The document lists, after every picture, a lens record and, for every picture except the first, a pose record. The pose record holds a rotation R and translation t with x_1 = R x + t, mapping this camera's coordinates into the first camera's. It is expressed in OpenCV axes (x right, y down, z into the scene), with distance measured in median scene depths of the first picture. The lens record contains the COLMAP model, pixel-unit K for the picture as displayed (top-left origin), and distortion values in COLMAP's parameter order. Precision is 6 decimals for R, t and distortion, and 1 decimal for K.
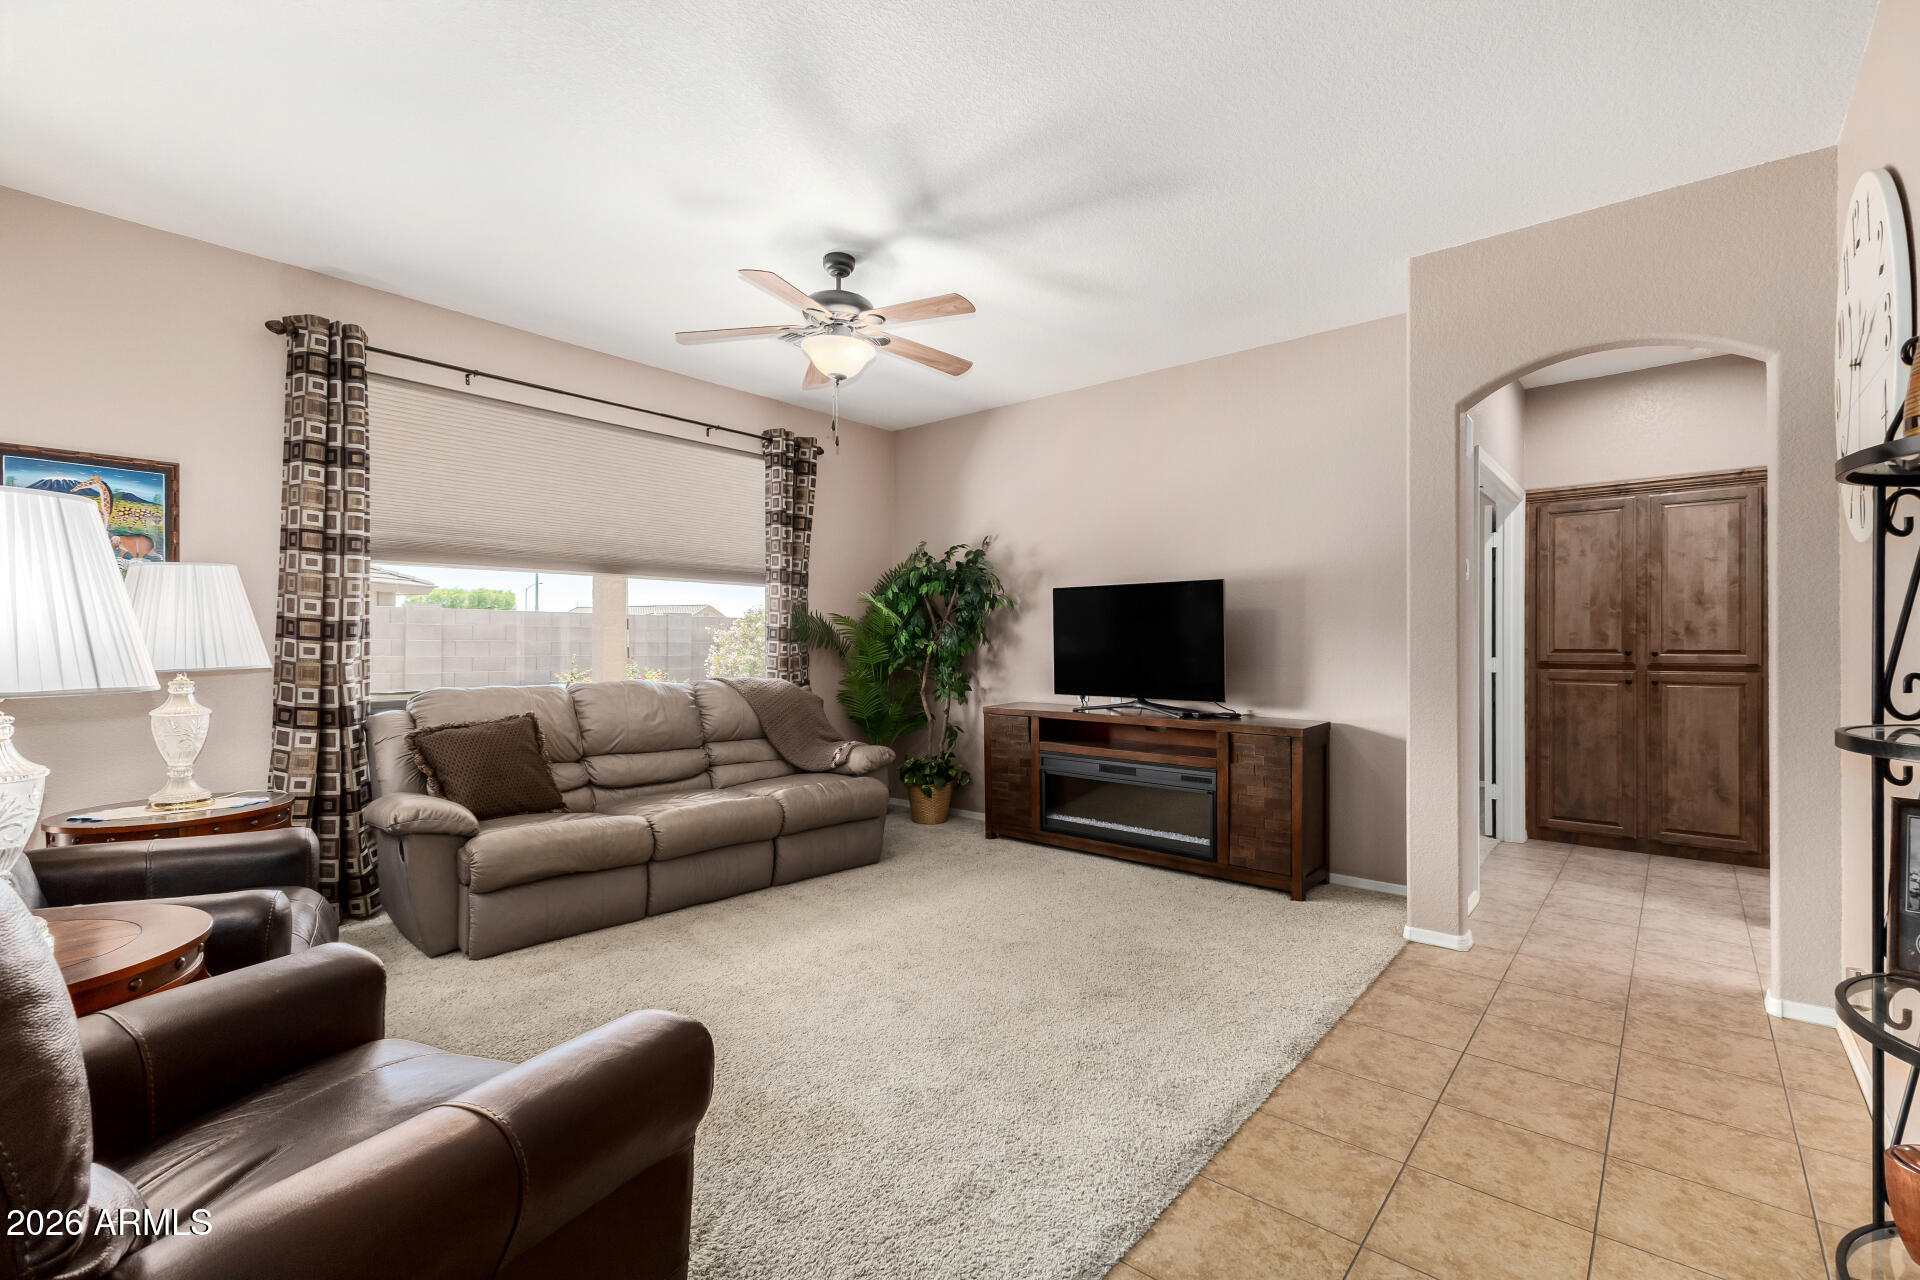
lens RADIAL K [[819.1, 0, 976.4], [0, 819.1, 644.3], [0, 0, 1]] dist [0.002940, -0.000353]
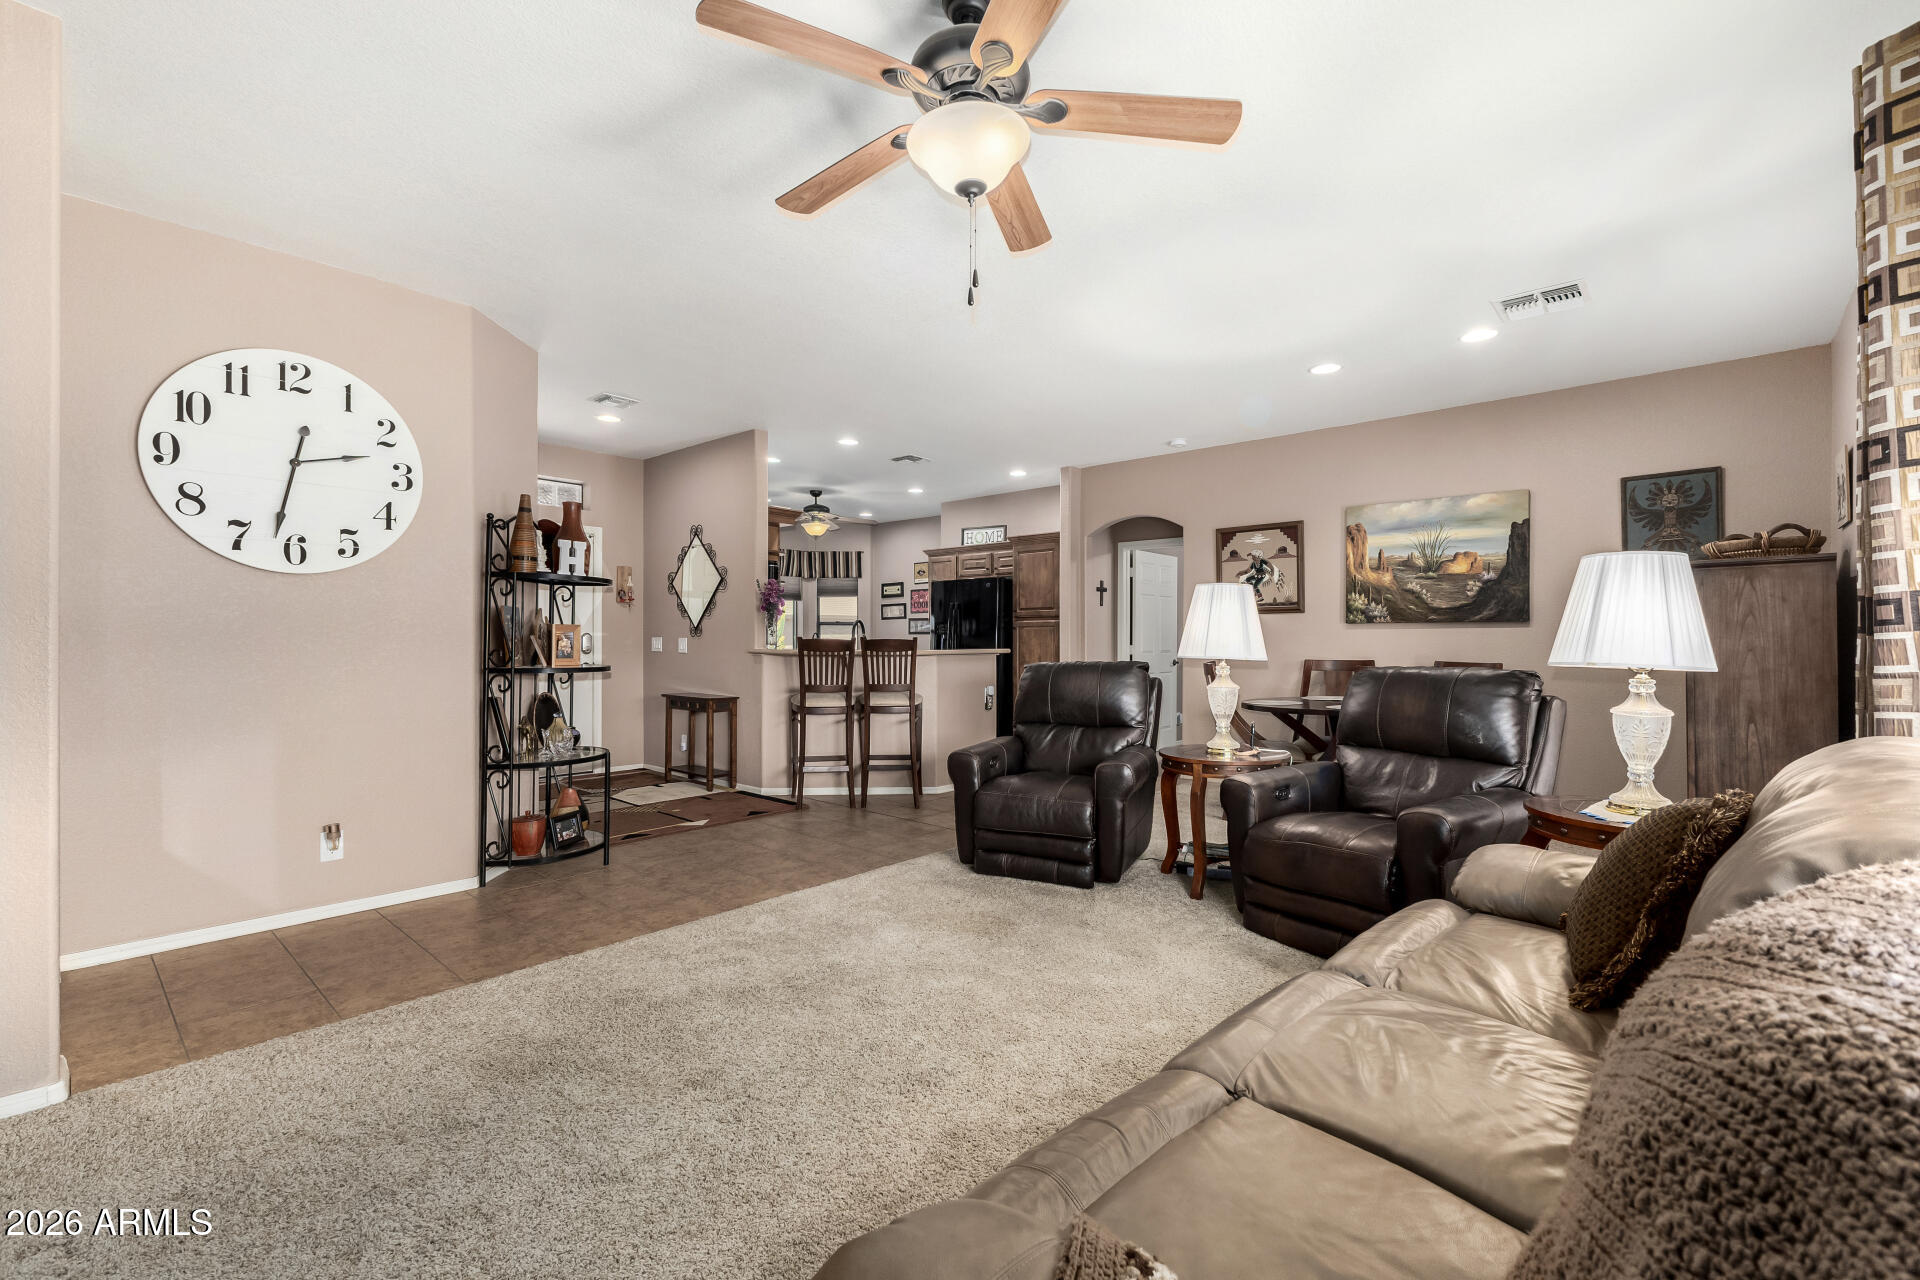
lens RADIAL K [[819.1, 0, 960.8], [0, 819.1, 634.4], [0, 0, 1]] dist [0.002940, -0.000353]
pose [[-0.999120, -0.003903, 0.041754, -0.154786], [-0.004383, 0.999925, -0.011414, 0.004912], [-0.041706, -0.011587, -0.999063, 1.317492]]
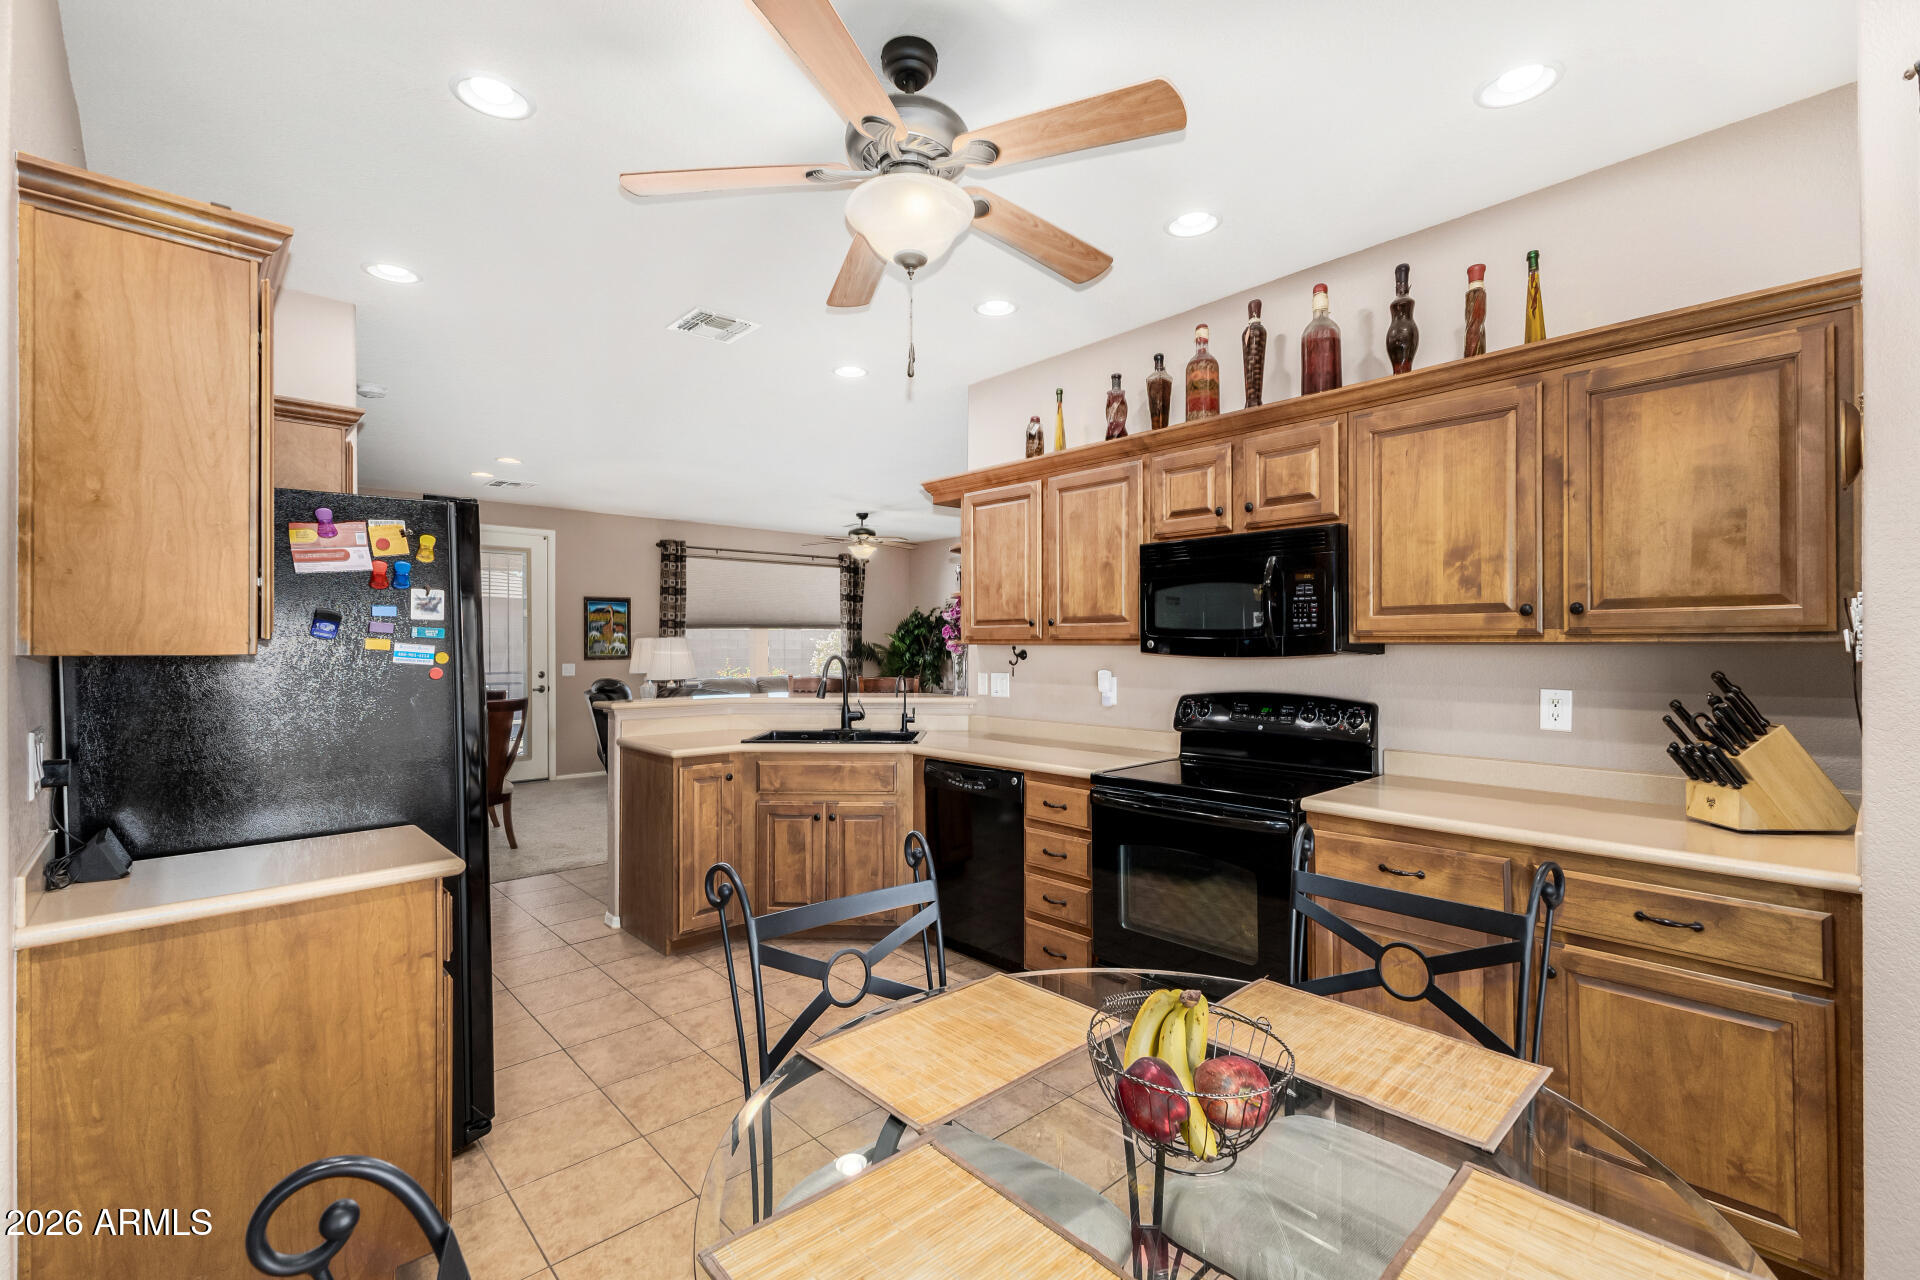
lens RADIAL K [[819.1, 0, 961.6], [0, 819.1, 644.6], [0, 0, 1]] dist [0.002940, -0.000353]
pose [[0.990798, -0.000188, -0.135345, 0.415296], [0.000838, 0.999988, 0.004746, -0.058980], [0.135343, -0.004816, 0.990787, -1.280325]]
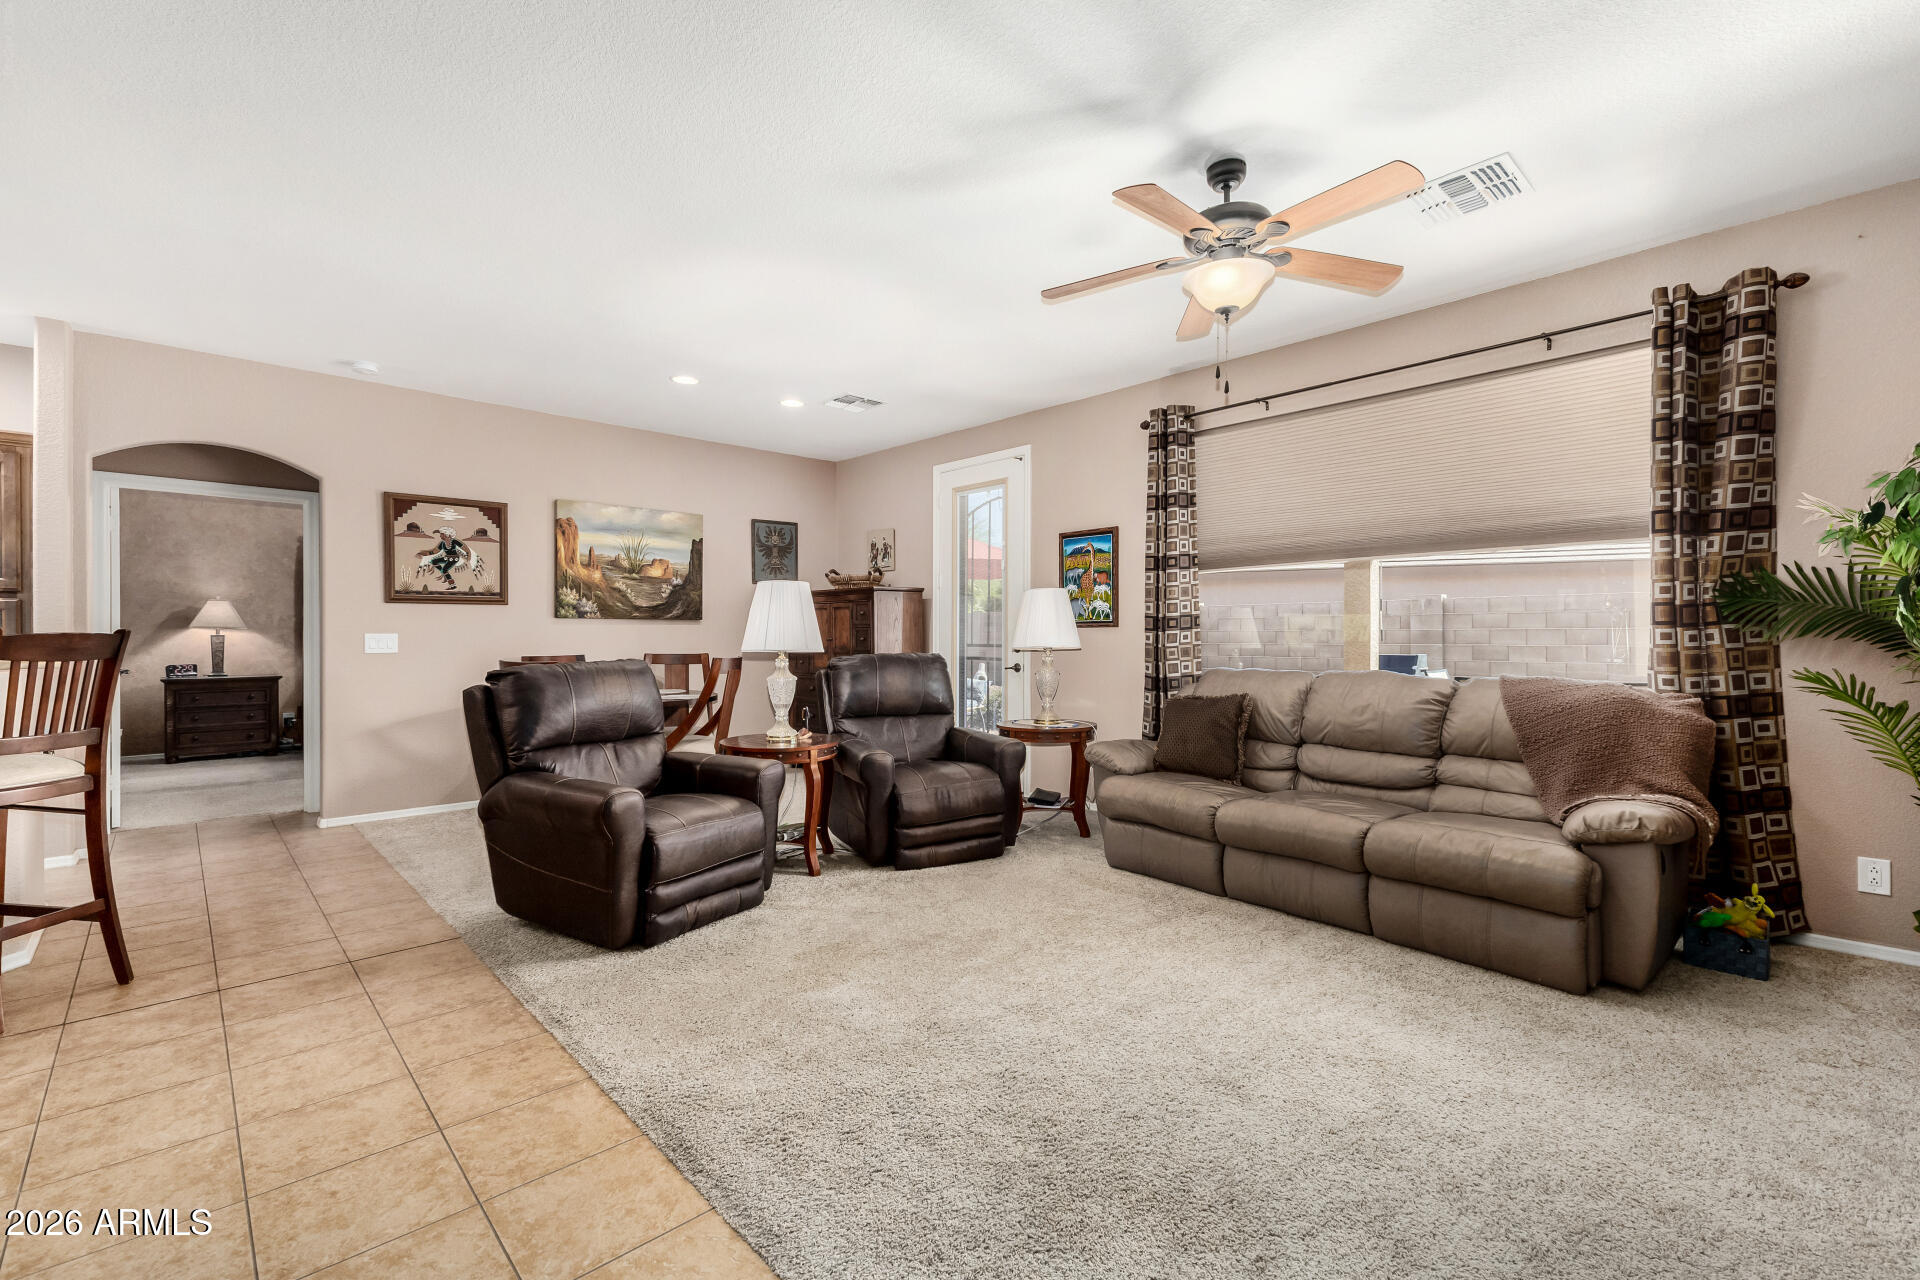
lens RADIAL K [[819.1, 0, 968.4], [0, 819.1, 637.3], [0, 0, 1]] dist [0.002940, -0.000353]
pose [[-0.106017, 0.002614, -0.994361, 0.576065], [0.006490, 0.999977, 0.001937, 0.001788], [0.994343, -0.006248, -0.106032, 0.690583]]
